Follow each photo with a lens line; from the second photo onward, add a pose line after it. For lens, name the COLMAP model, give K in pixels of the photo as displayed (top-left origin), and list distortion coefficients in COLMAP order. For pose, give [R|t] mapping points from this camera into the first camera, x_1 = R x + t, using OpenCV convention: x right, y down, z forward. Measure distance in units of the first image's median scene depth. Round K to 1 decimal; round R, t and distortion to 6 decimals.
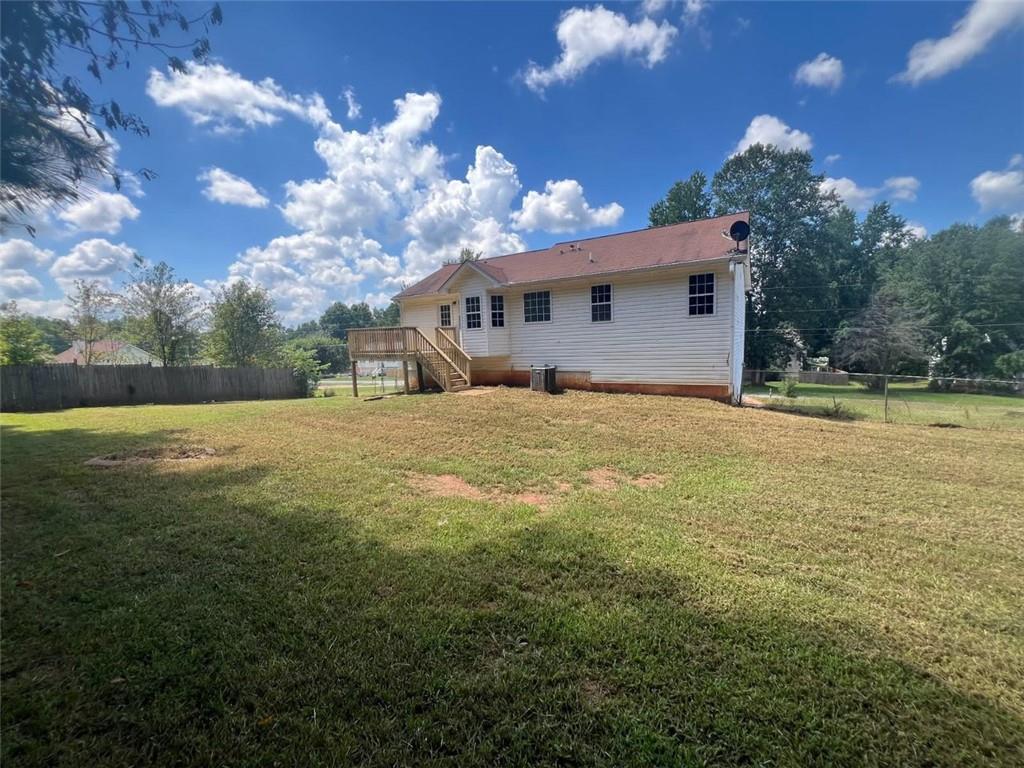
lens RADIAL K [[409.1, 0, 512.0], [0, 409.1, 384.0], [0, 0, 1]] dist [-0.002486, 0.000021]
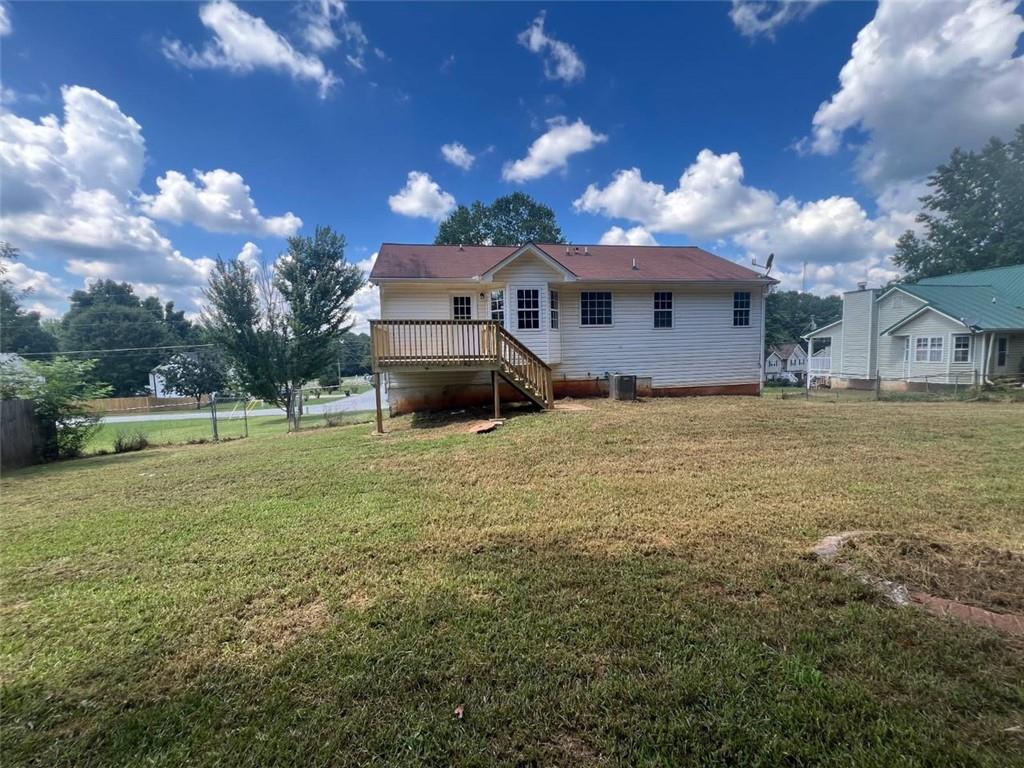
lens RADIAL K [[409.1, 0, 512.0], [0, 409.1, 384.0], [0, 0, 1]] dist [-0.002486, 0.000021]
pose [[0.745564, -0.034676, 0.665531, -0.689858], [0.067783, 0.997412, -0.023966, -0.013335], [-0.662977, 0.062980, 0.745986, 0.464004]]
